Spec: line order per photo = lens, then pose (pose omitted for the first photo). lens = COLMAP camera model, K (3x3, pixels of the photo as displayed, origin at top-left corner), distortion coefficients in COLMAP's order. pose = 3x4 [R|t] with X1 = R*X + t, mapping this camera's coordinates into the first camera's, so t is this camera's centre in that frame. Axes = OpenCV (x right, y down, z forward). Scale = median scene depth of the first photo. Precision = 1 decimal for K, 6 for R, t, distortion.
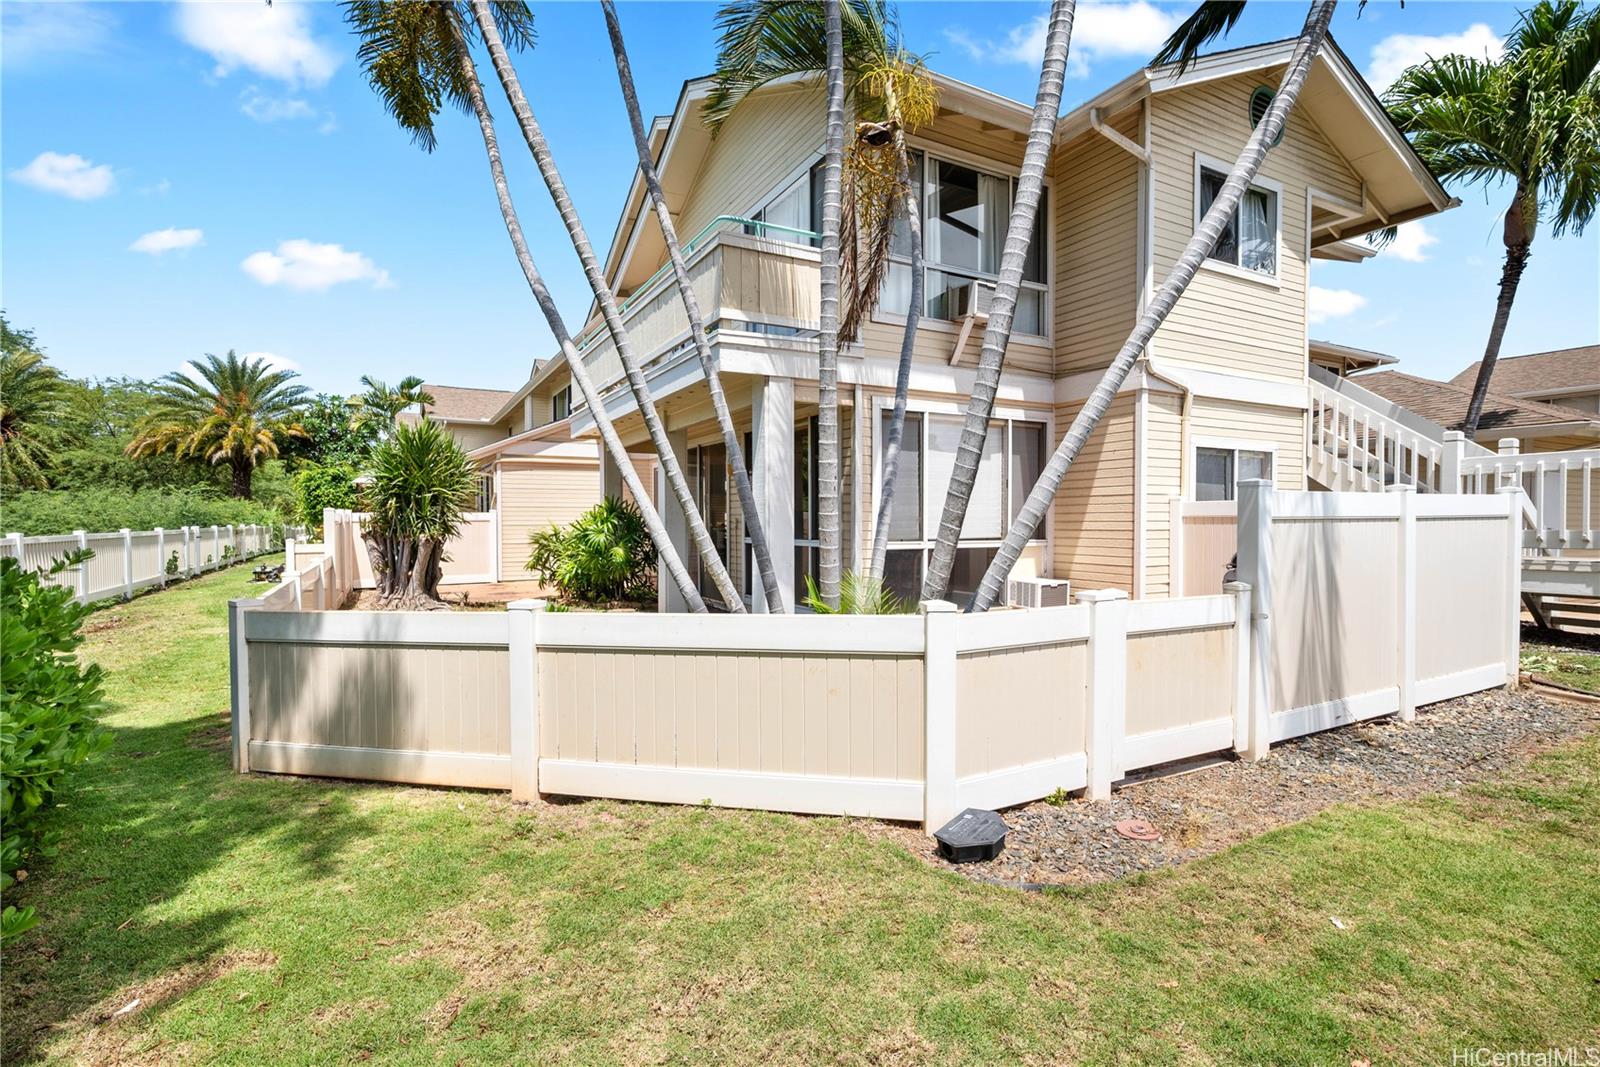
lens RADIAL K [[756.5, 0, 803.1], [0, 756.5, 531.7], [0, 0, 1]] dist [0.002100, 0.000144]
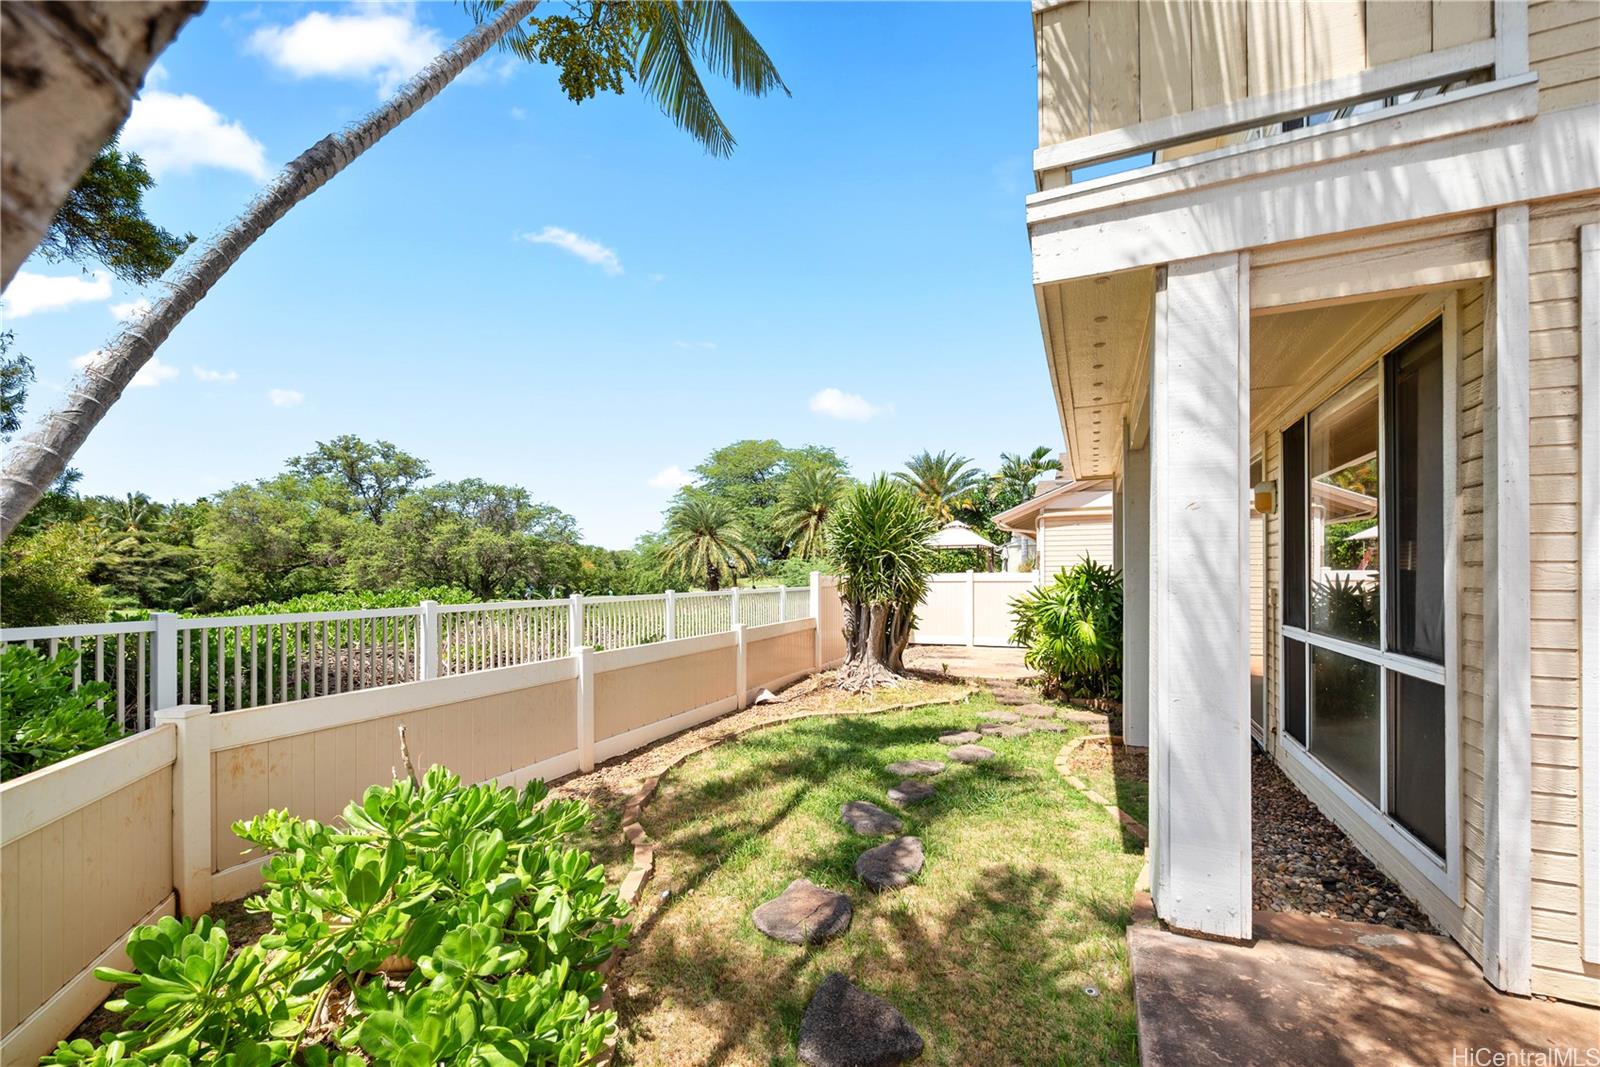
lens RADIAL K [[655.3, 0, 797.8], [0, 655.3, 569.6], [0, 0, 1]] dist [-0.002418, -0.000479]
pose [[0.605327, -0.006160, -0.795953, 0.074980], [-0.011241, 0.999804, -0.016286, -0.017427], [0.795898, 0.018806, 0.605139, 0.391637]]
